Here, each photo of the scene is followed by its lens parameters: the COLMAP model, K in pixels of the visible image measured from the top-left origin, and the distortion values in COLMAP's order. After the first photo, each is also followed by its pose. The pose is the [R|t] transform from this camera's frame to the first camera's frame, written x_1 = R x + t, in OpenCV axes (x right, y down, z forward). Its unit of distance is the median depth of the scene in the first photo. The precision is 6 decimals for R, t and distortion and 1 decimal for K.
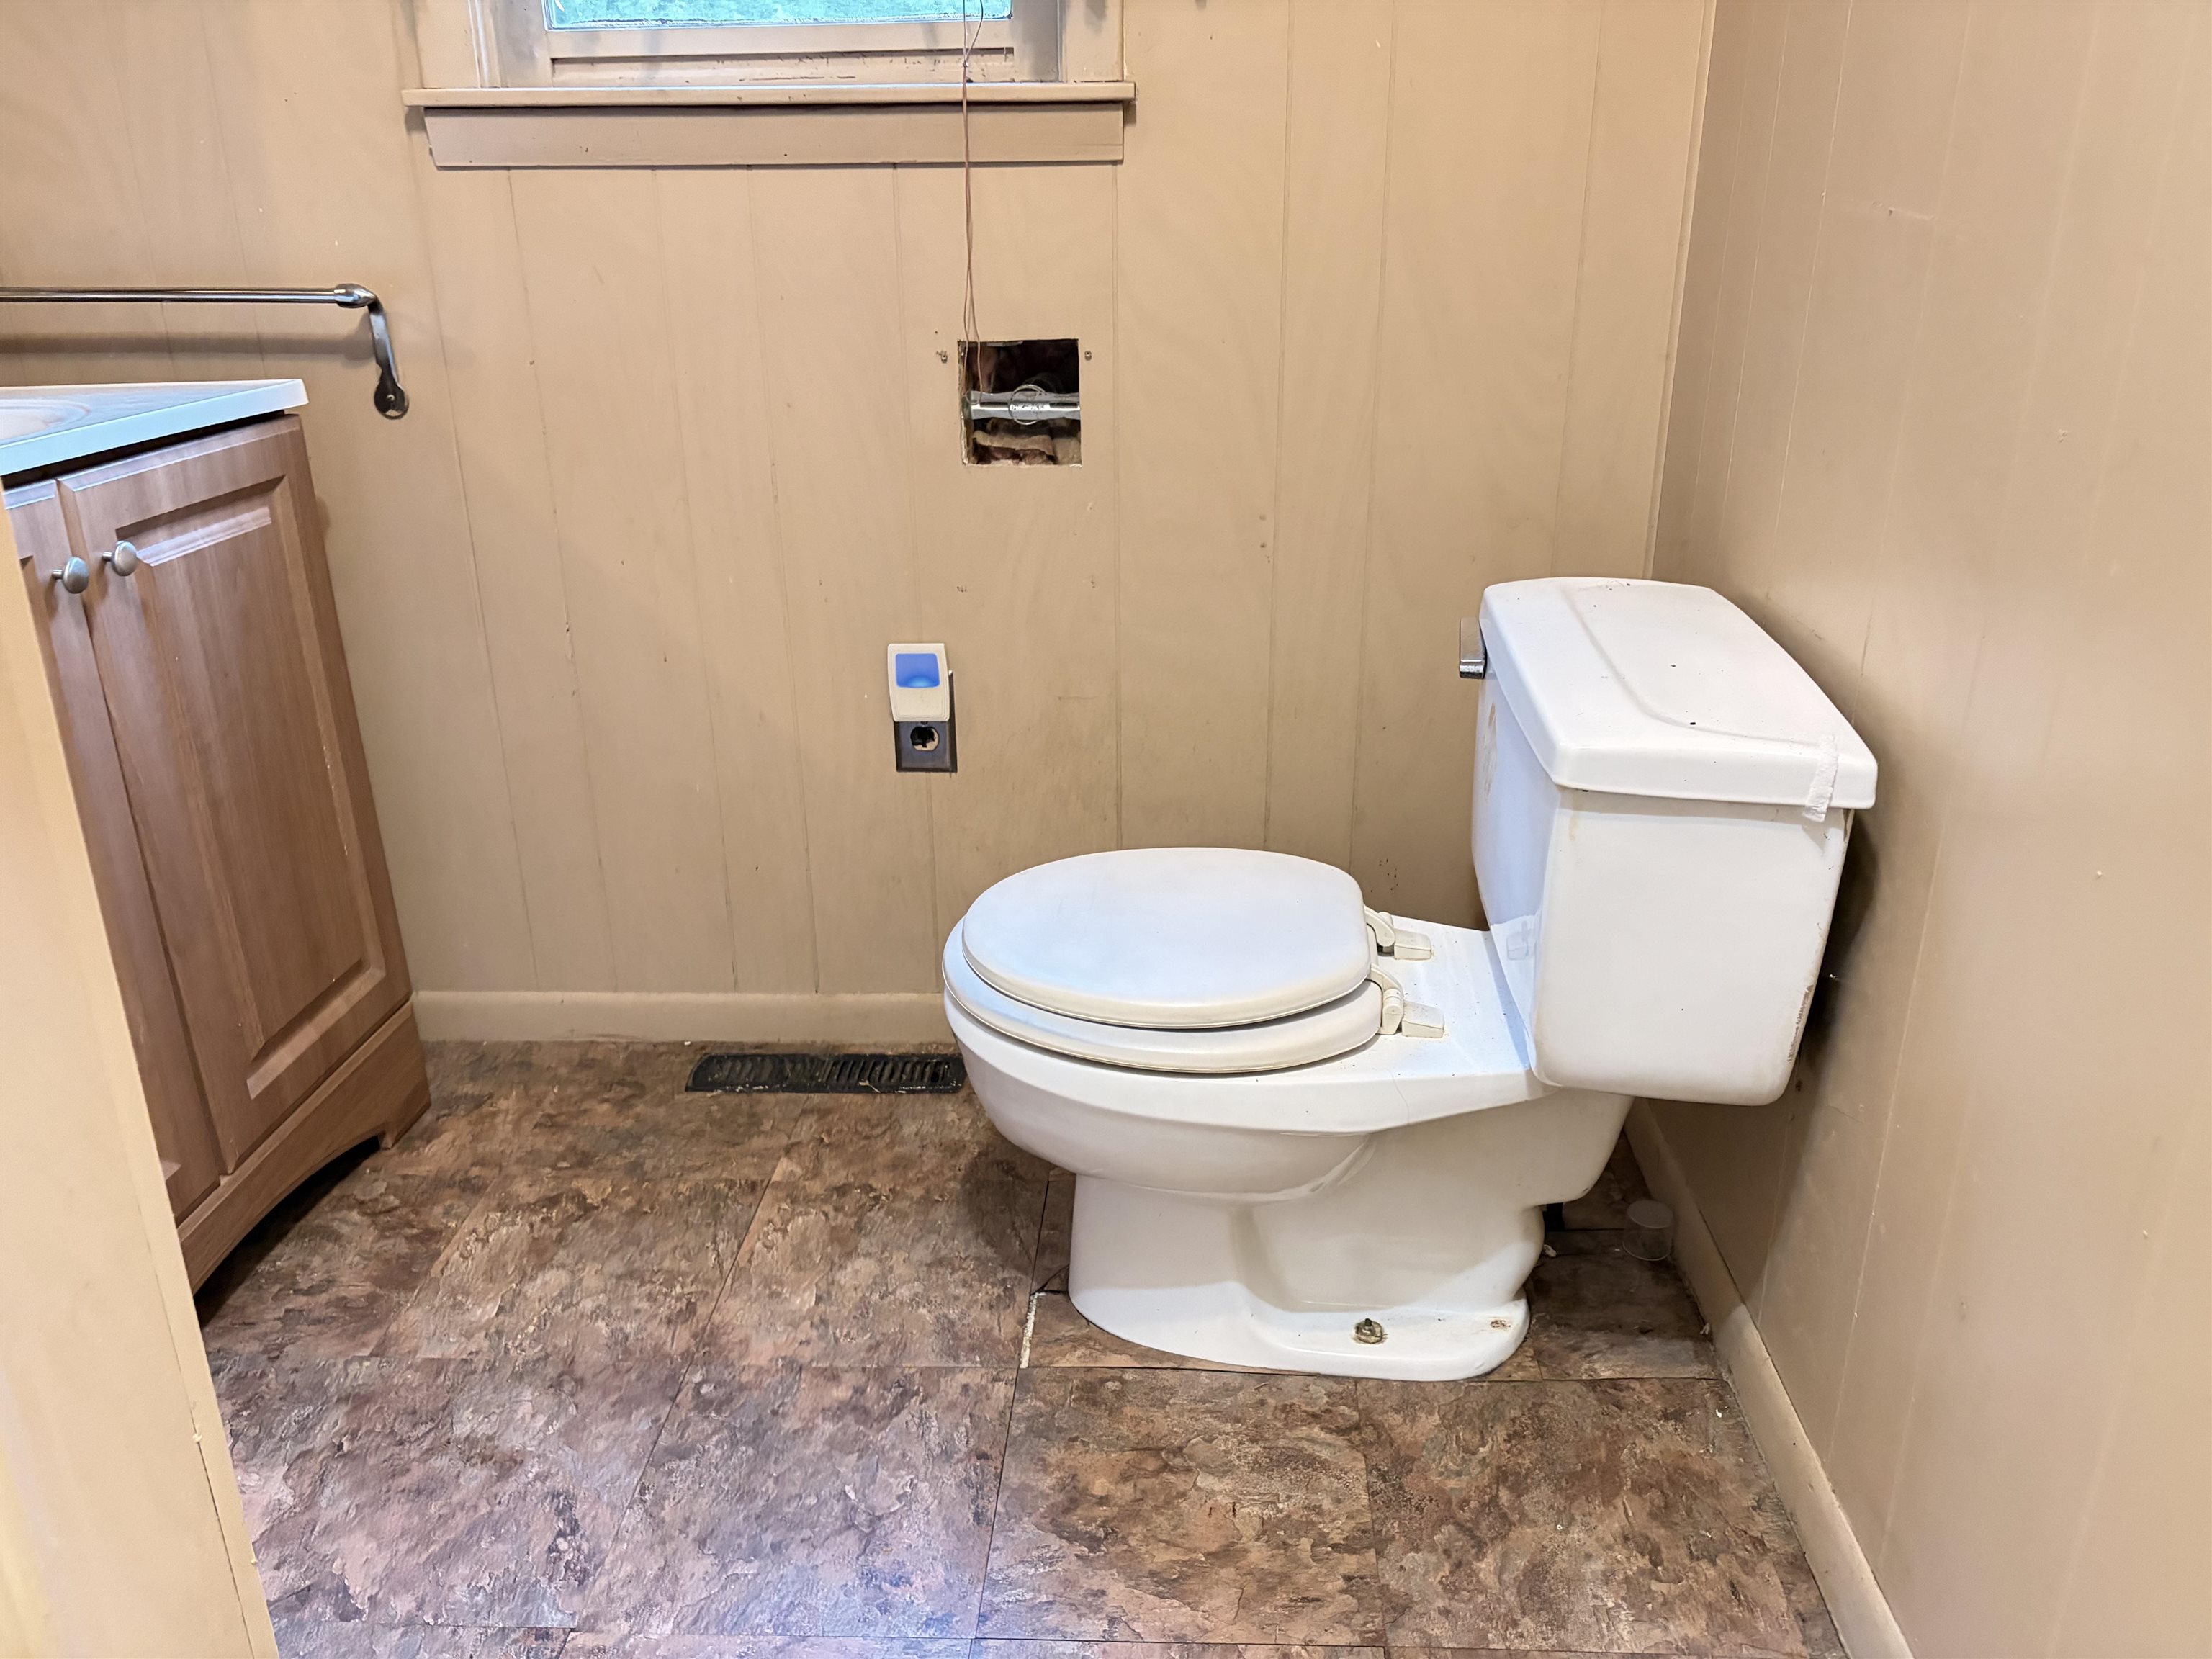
lens RADIAL K [[1660.1, 0, 1100.6], [0, 1660.1, 818.2], [0, 0, 1]] dist [0.050205, -0.050269]
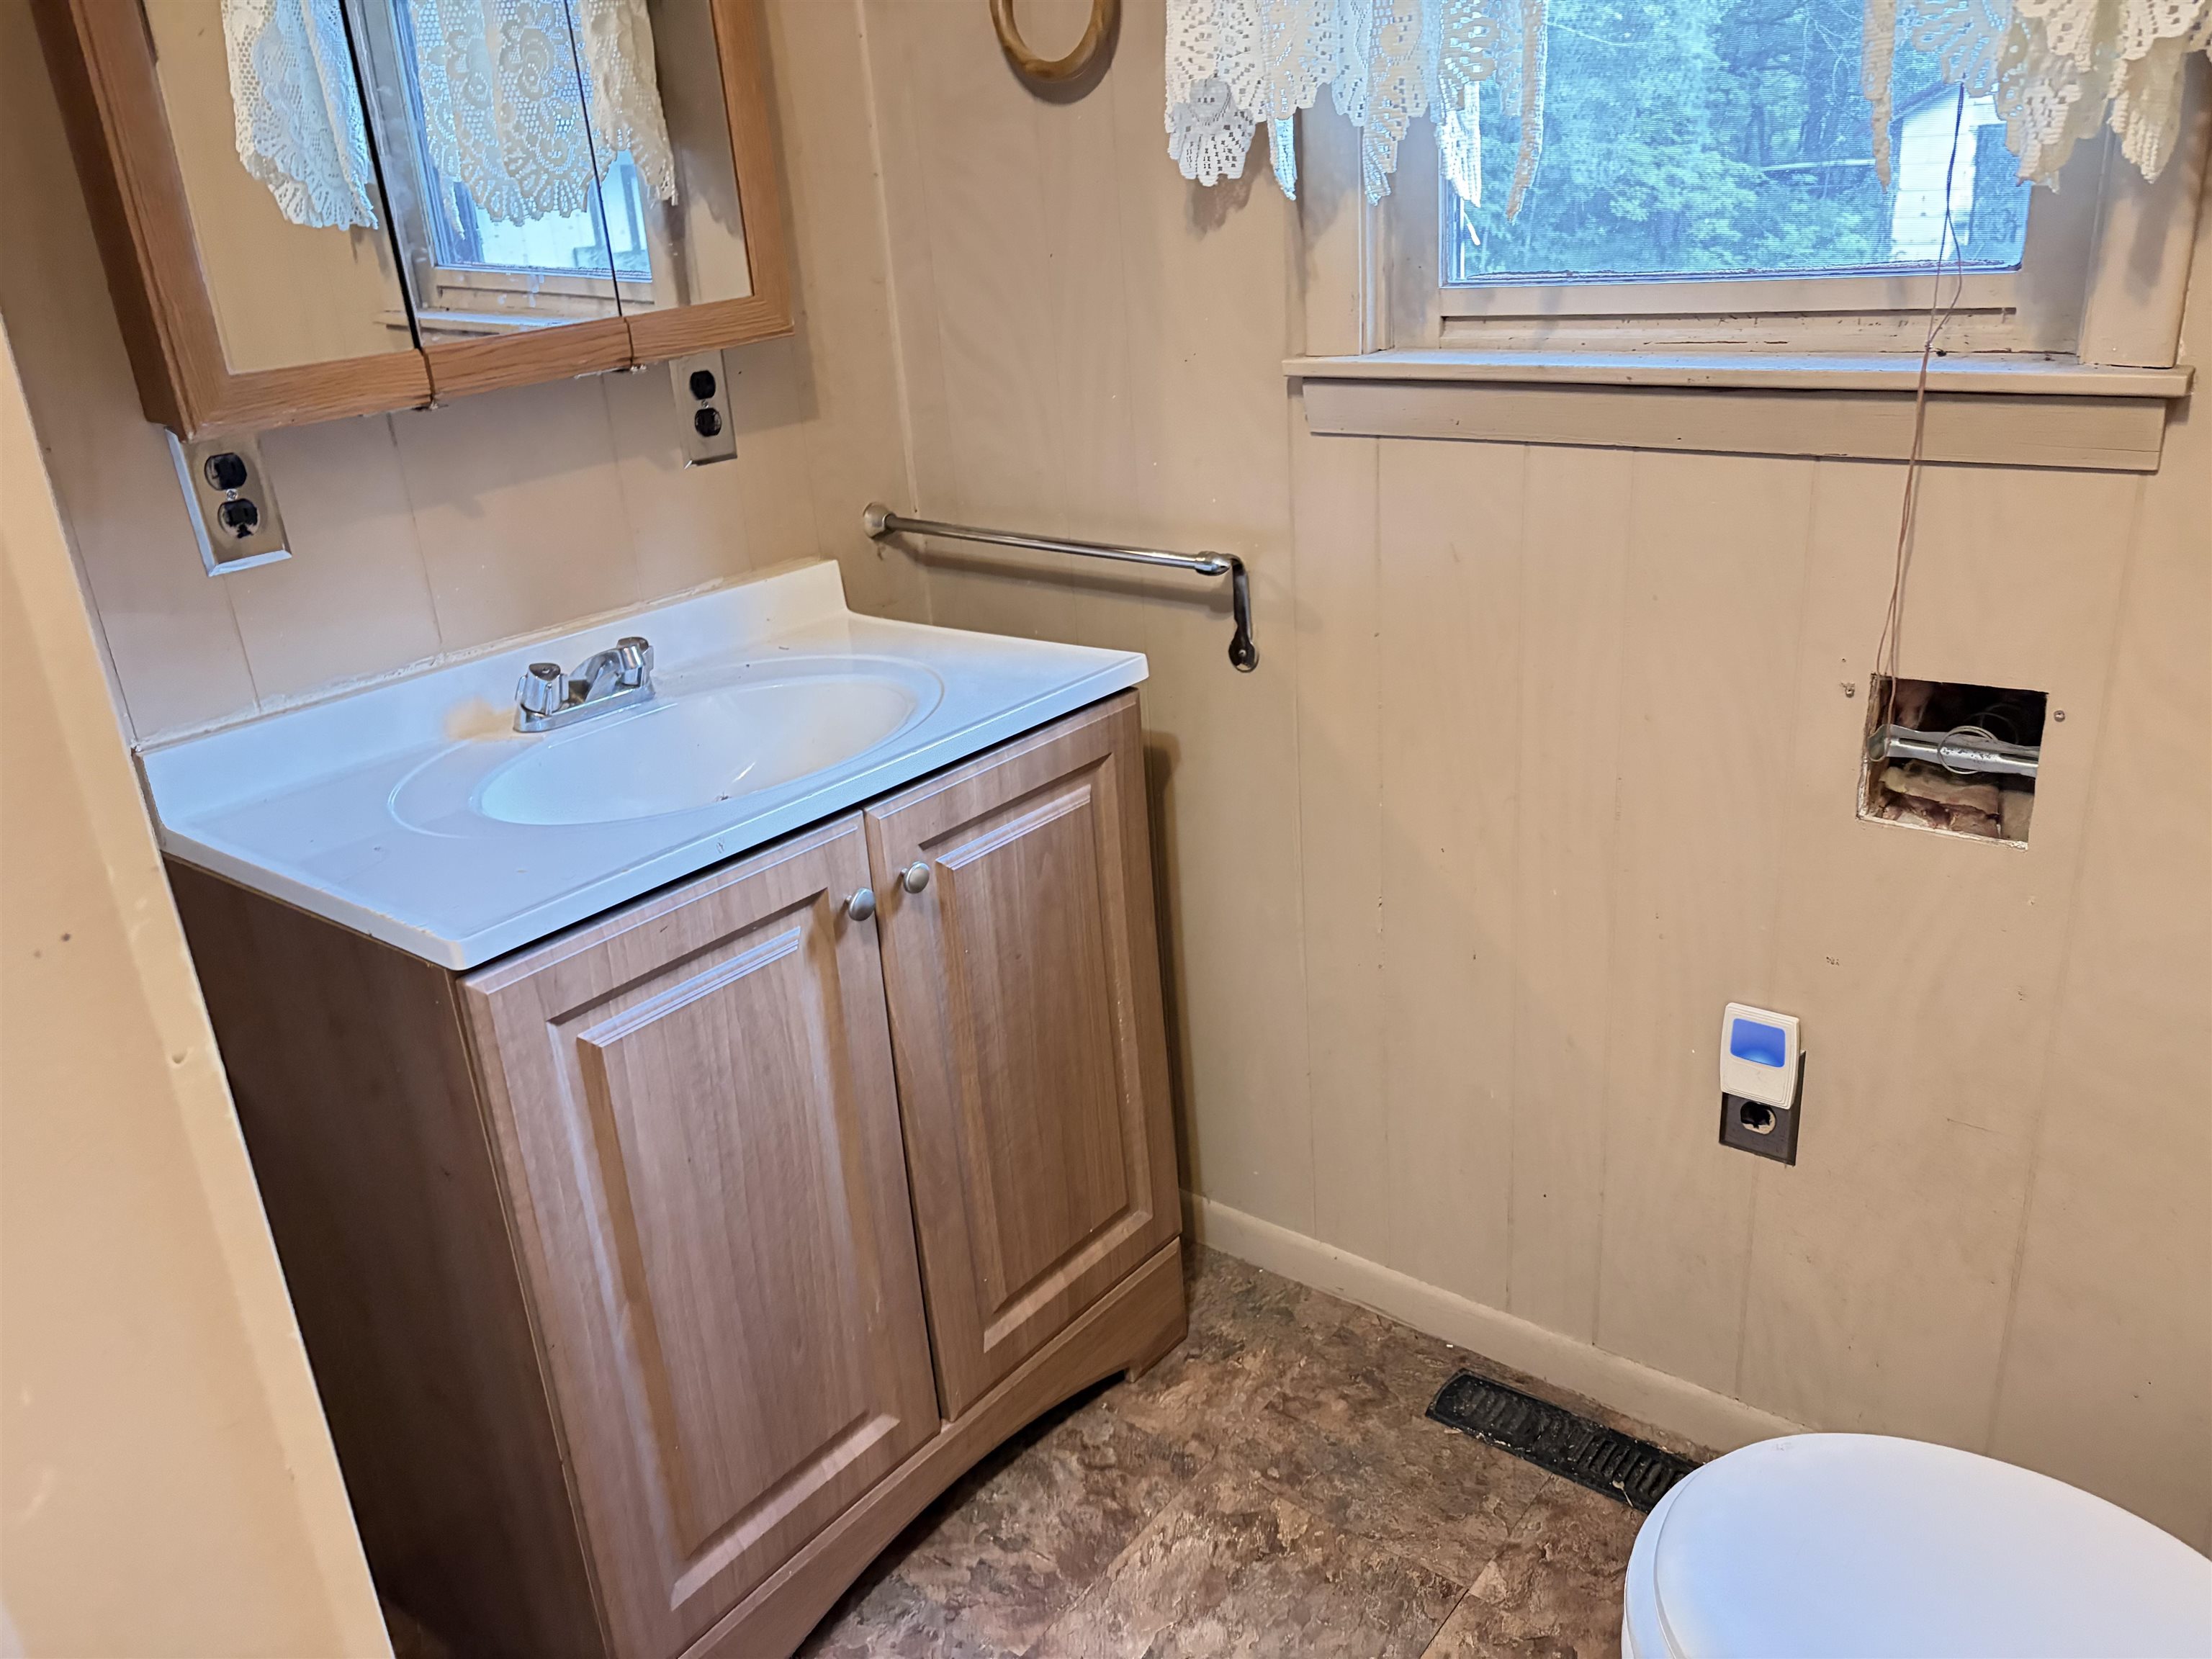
lens RADIAL K [[1660.1, 0, 1129.6], [0, 1660.1, 813.7], [0, 0, 1]] dist [0.050205, -0.050269]
pose [[0.815858, 0.173462, -0.551622, 0.075090], [-0.150595, 0.984766, 0.086936, -0.244509], [0.558298, 0.012144, 0.829551, 0.170672]]
